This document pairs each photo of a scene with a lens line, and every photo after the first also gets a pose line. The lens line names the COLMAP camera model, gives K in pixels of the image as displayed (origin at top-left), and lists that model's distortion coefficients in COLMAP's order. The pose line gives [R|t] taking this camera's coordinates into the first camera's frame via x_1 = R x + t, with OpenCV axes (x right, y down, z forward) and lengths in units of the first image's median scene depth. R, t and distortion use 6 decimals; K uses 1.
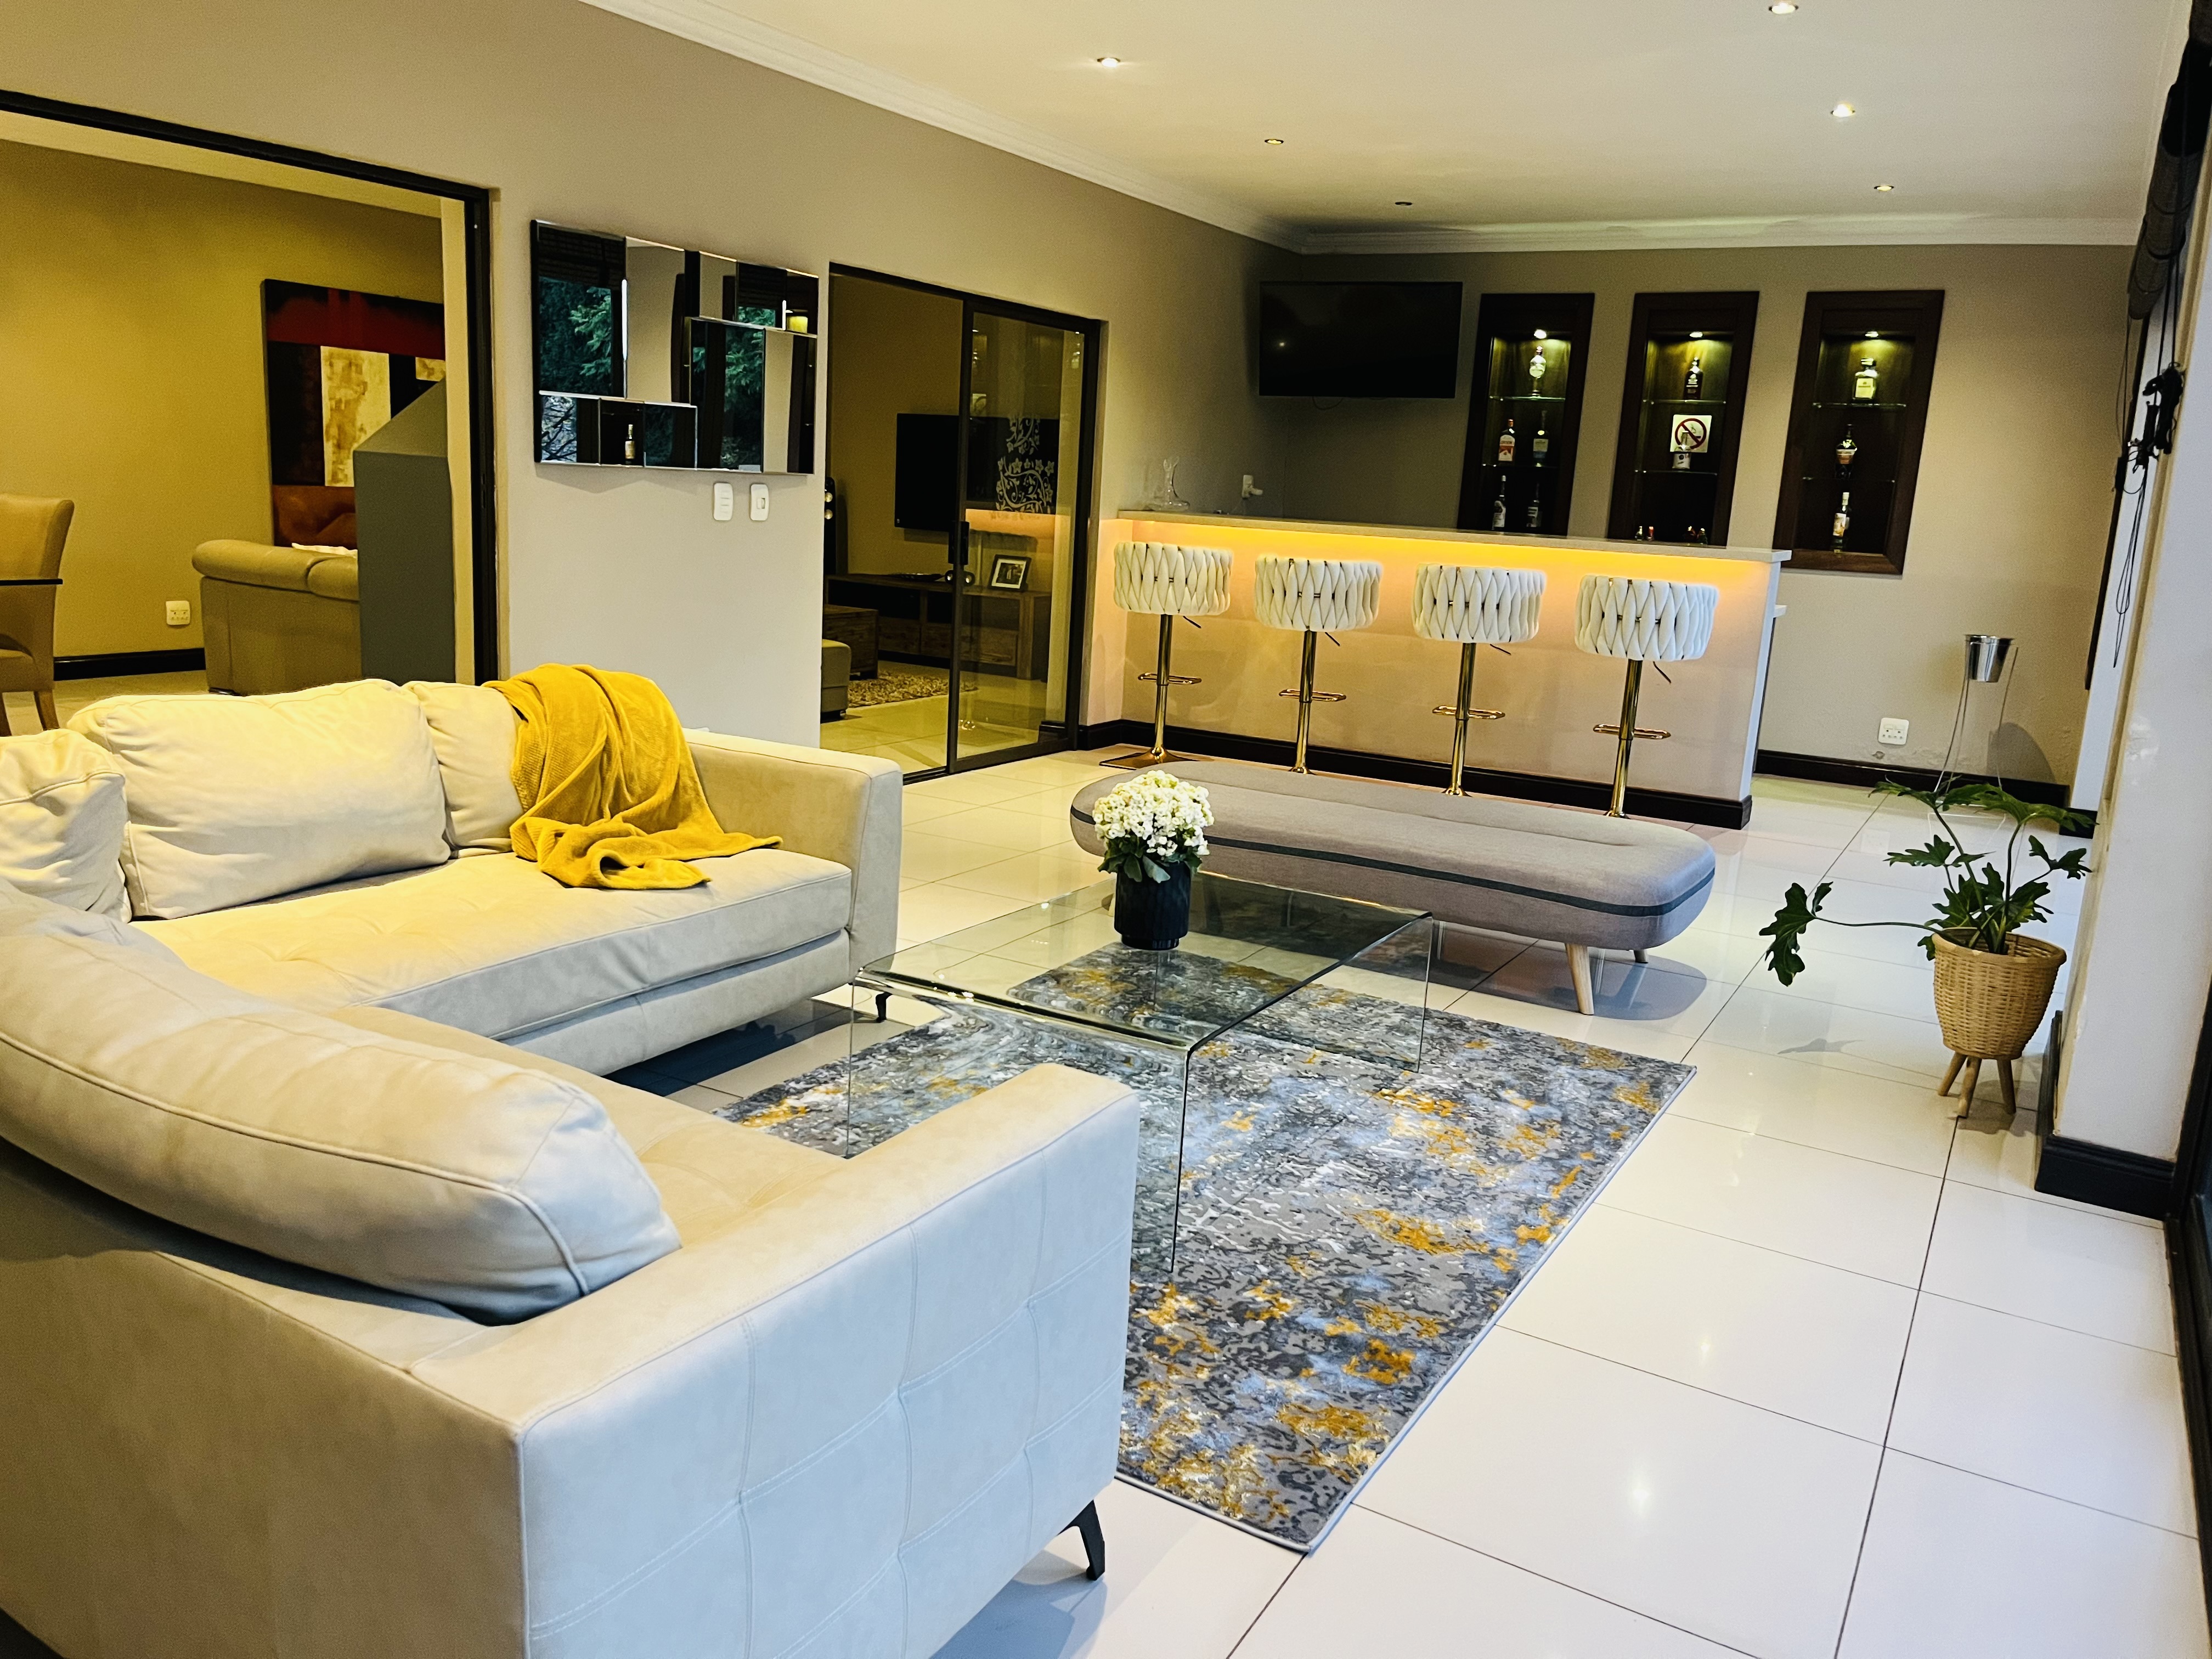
lens RADIAL K [[1683.9, 0, 1086.5], [0, 1683.9, 830.7], [0, 0, 1]] dist [-0.011365, -0.016591]
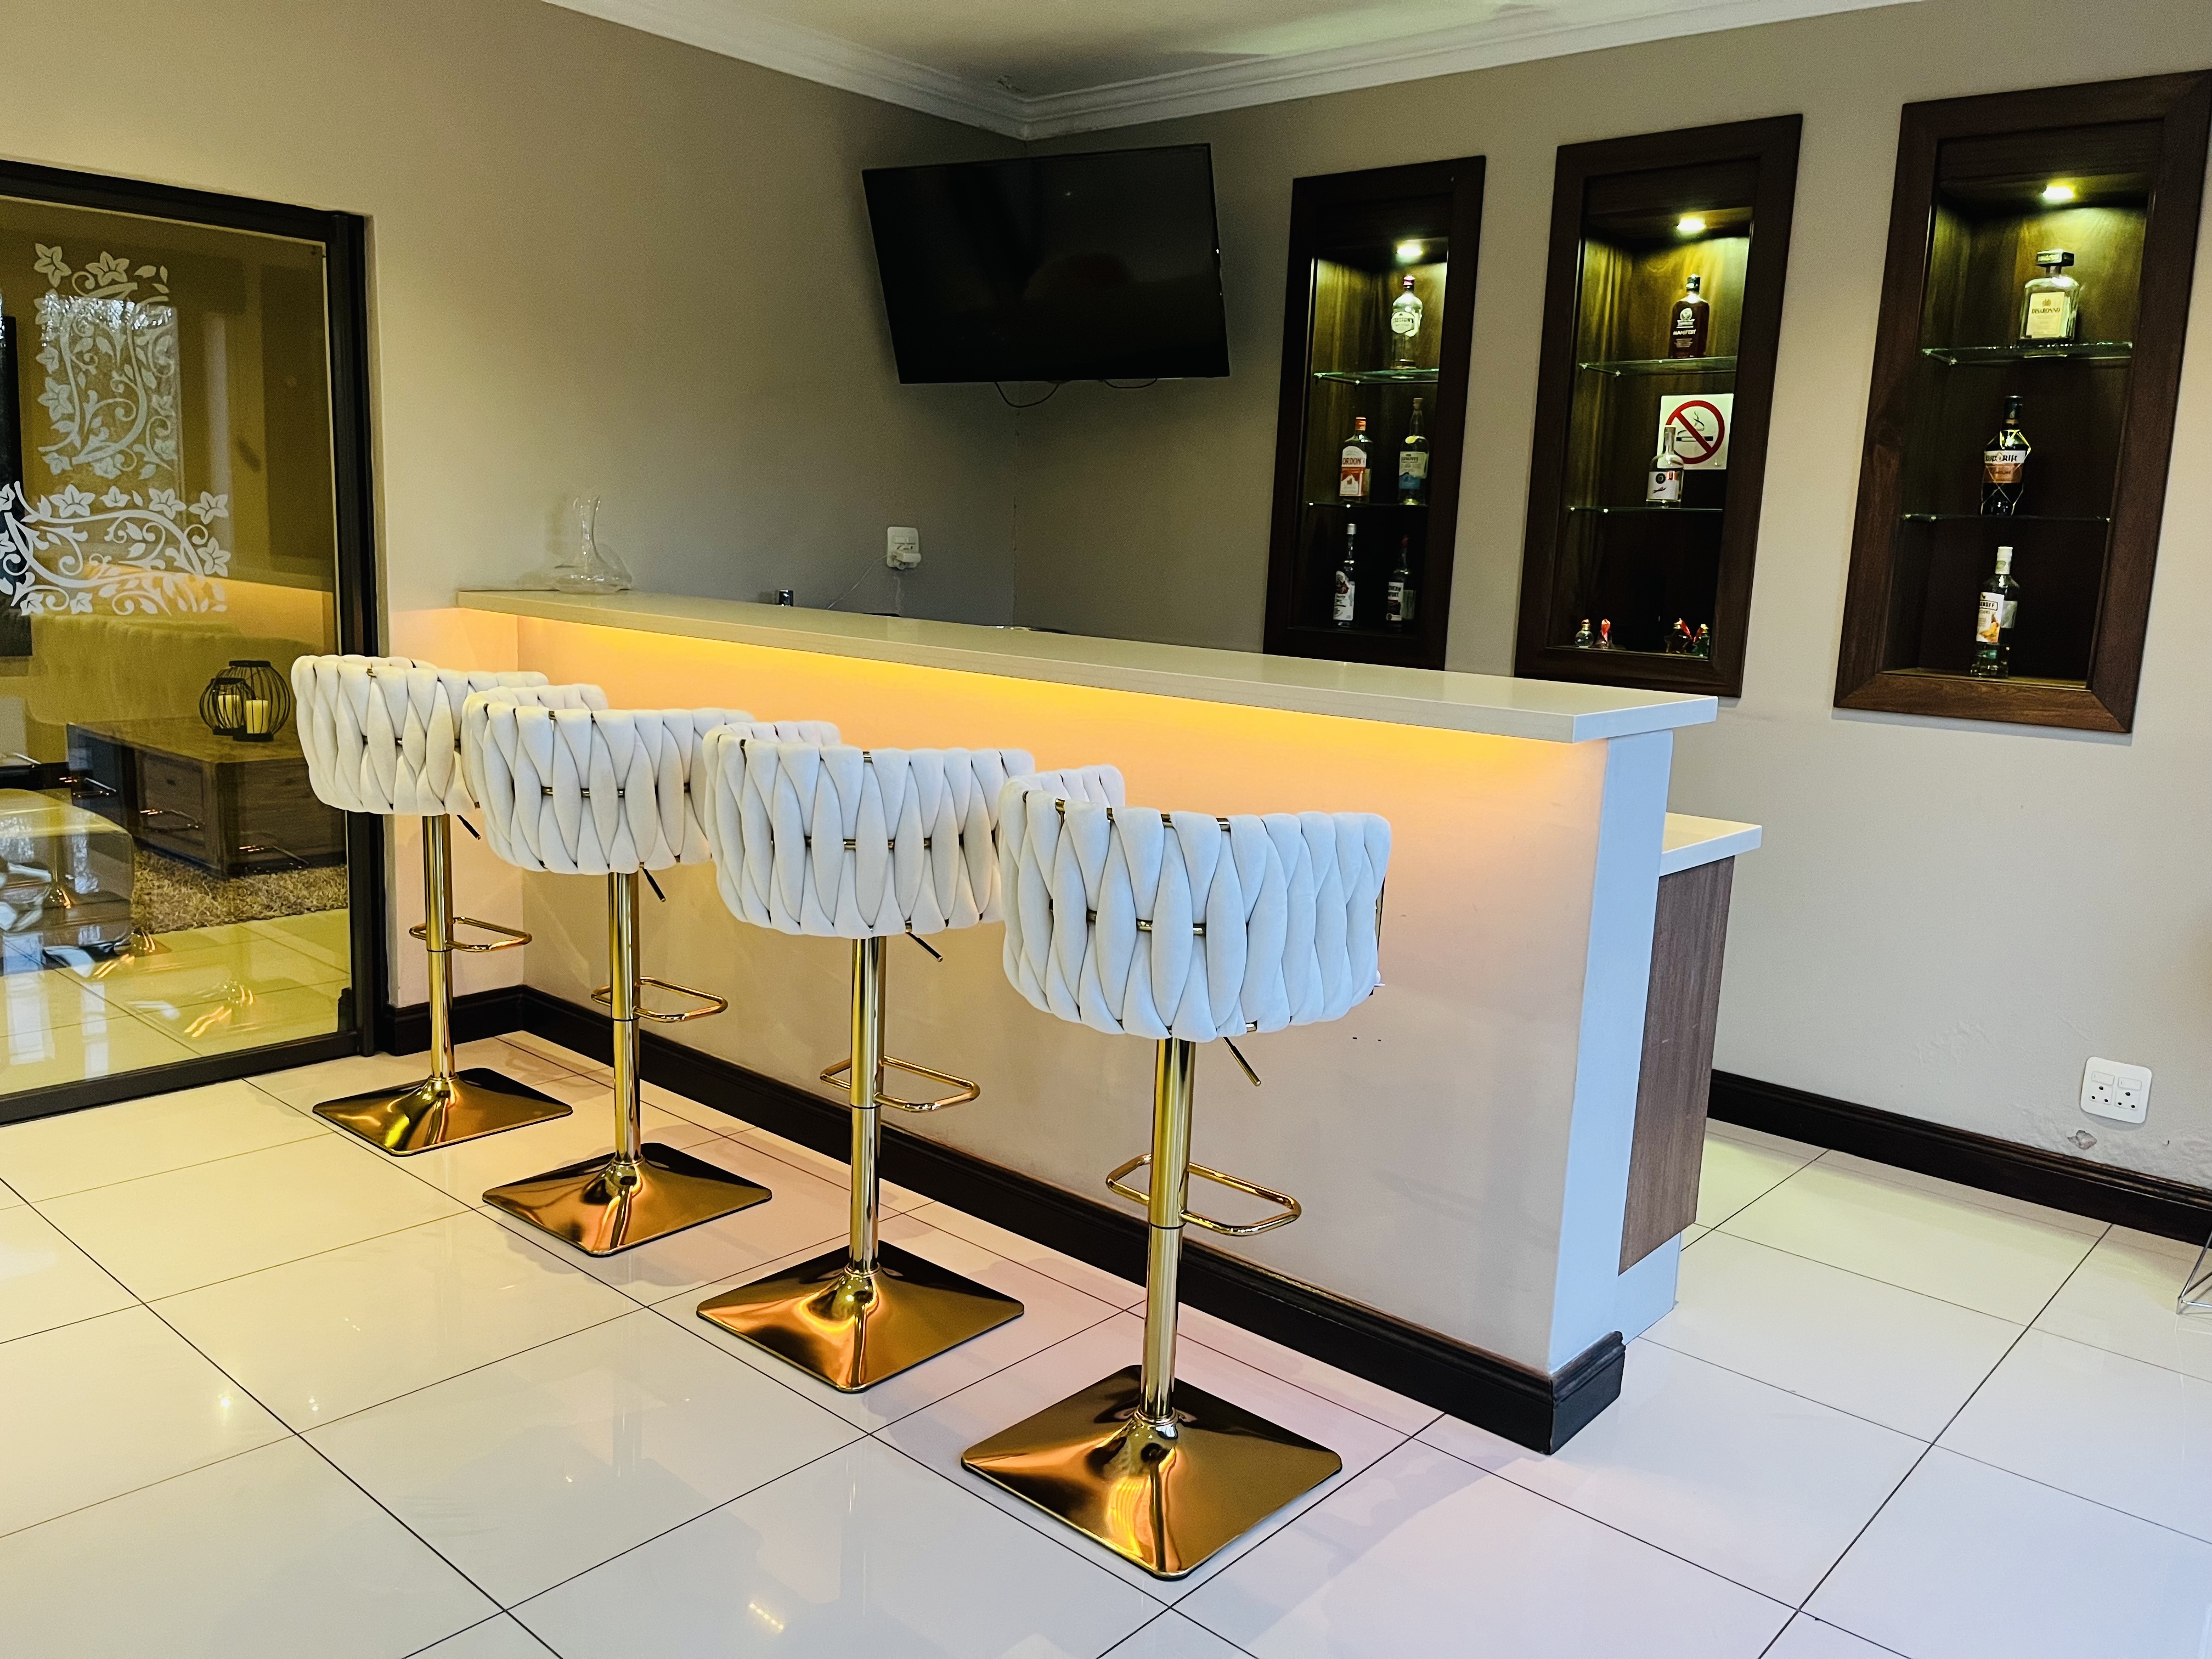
lens RADIAL K [[1683.9, 0, 1125.0], [0, 1683.9, 824.8], [0, 0, 1]] dist [-0.011365, -0.016591]
pose [[0.984129, 0.022365, -0.176037, 0.299134], [-0.031119, 0.998404, -0.047125, -0.098162], [0.174703, 0.051855, 0.983255, 0.518243]]
